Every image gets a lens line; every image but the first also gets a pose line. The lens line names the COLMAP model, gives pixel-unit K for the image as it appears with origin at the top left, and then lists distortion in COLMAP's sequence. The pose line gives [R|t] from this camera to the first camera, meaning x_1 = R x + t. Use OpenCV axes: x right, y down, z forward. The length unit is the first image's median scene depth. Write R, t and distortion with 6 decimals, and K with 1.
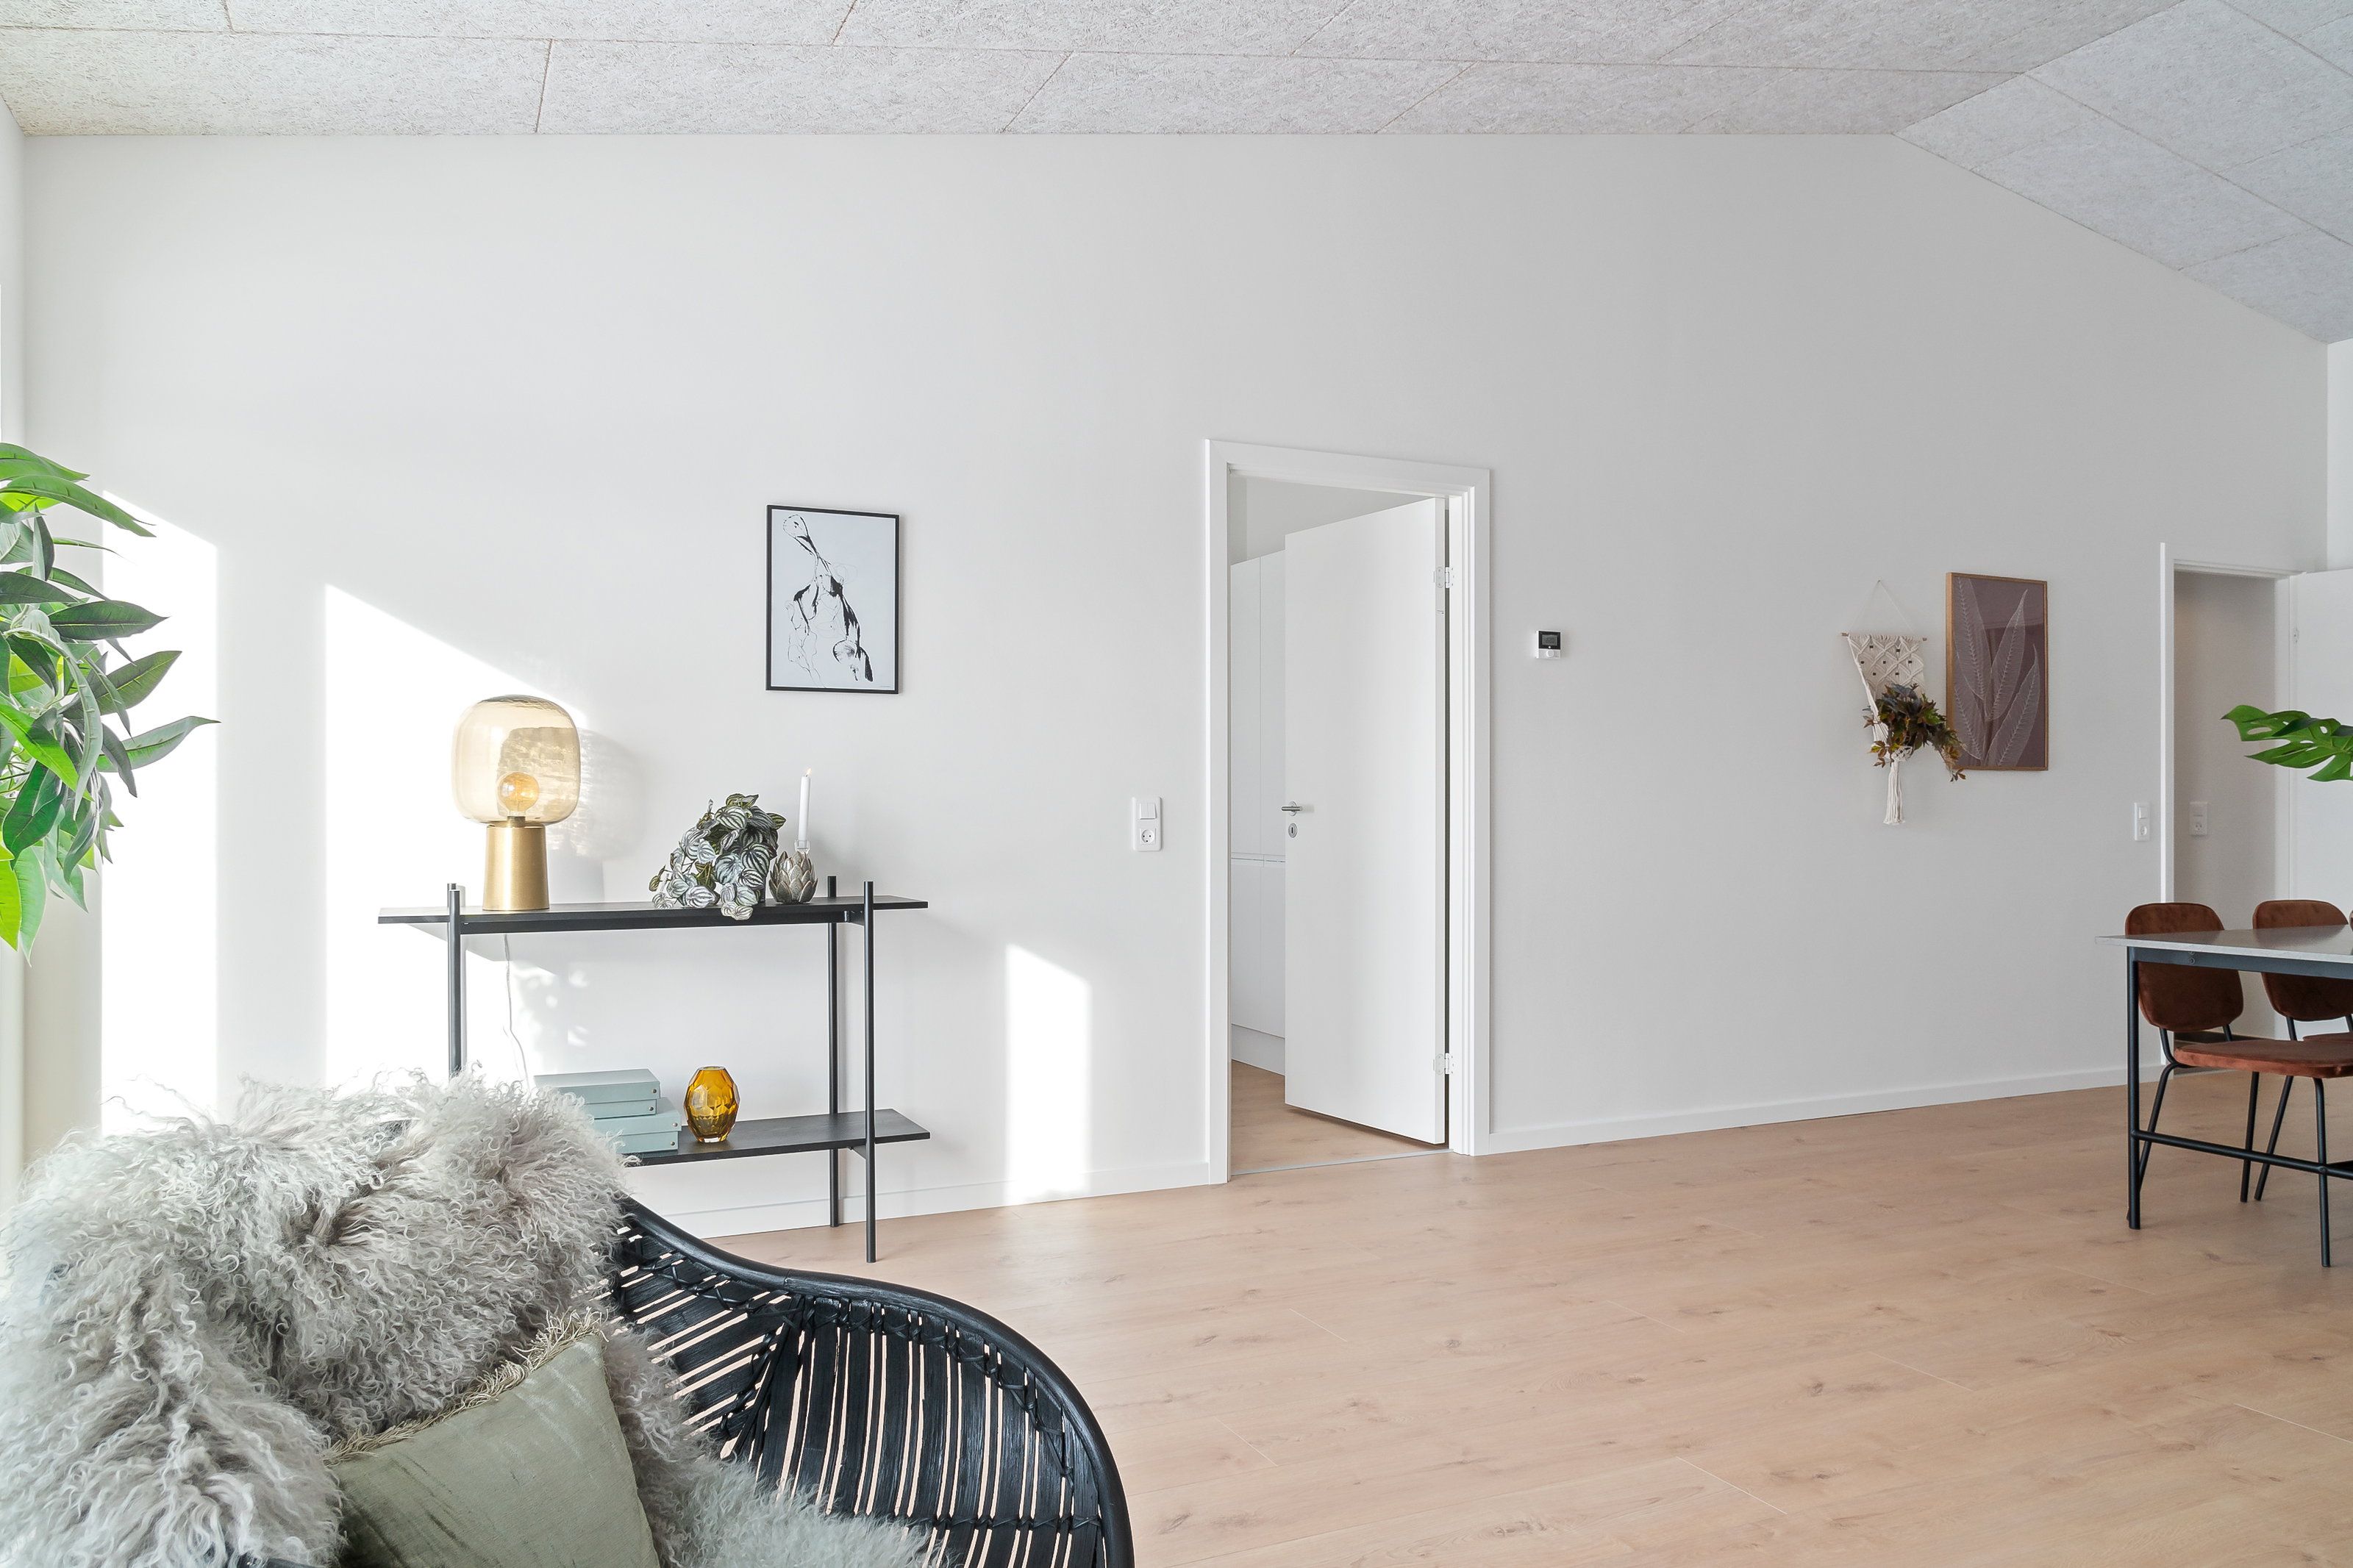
lens RADIAL K [[1607.2, 0, 1176.5], [0, 1607.2, 790.4], [0, 0, 1]] dist [0.001859, 0.001363]
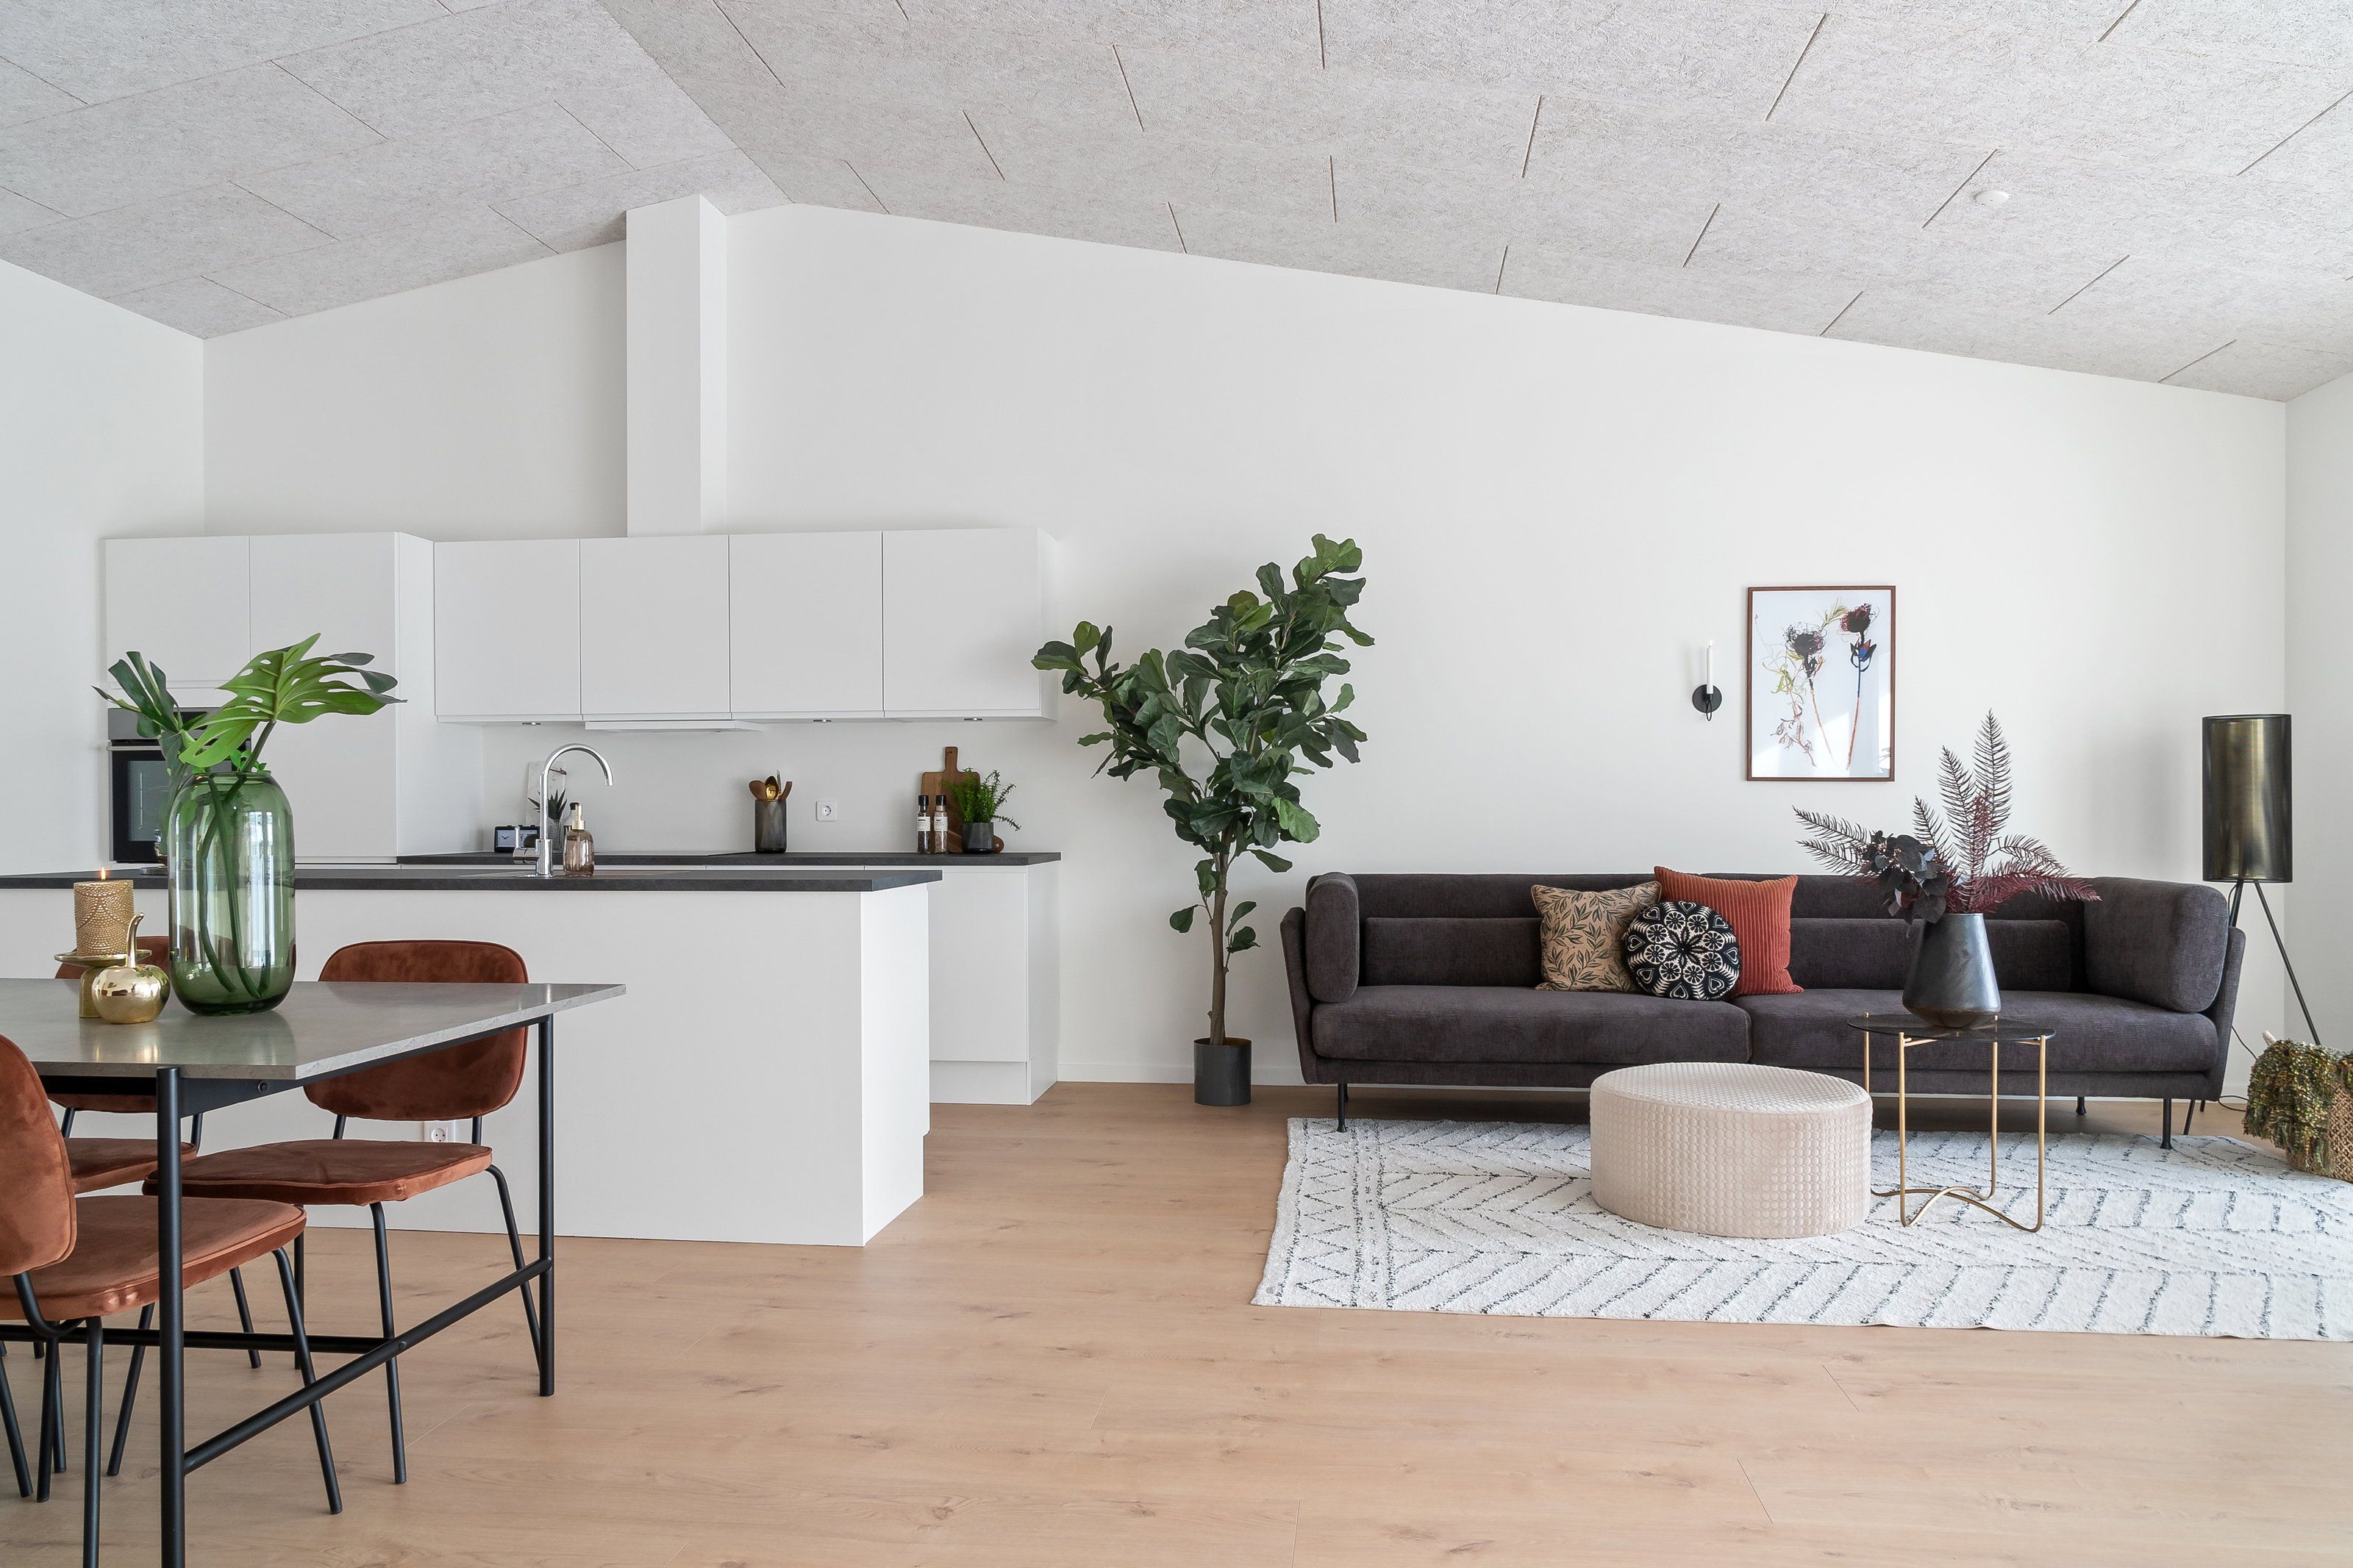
lens RADIAL K [[1645.7, 0, 1173.6], [0, 1645.7, 807.3], [0, 0, 1]] dist [-0.010595, 0.000530]
pose [[-0.850868, 0.002639, 0.525373, 0.108307], [-0.003157, 0.999944, -0.010136, 0.023731], [-0.525370, -0.010283, -0.850812, 1.887924]]
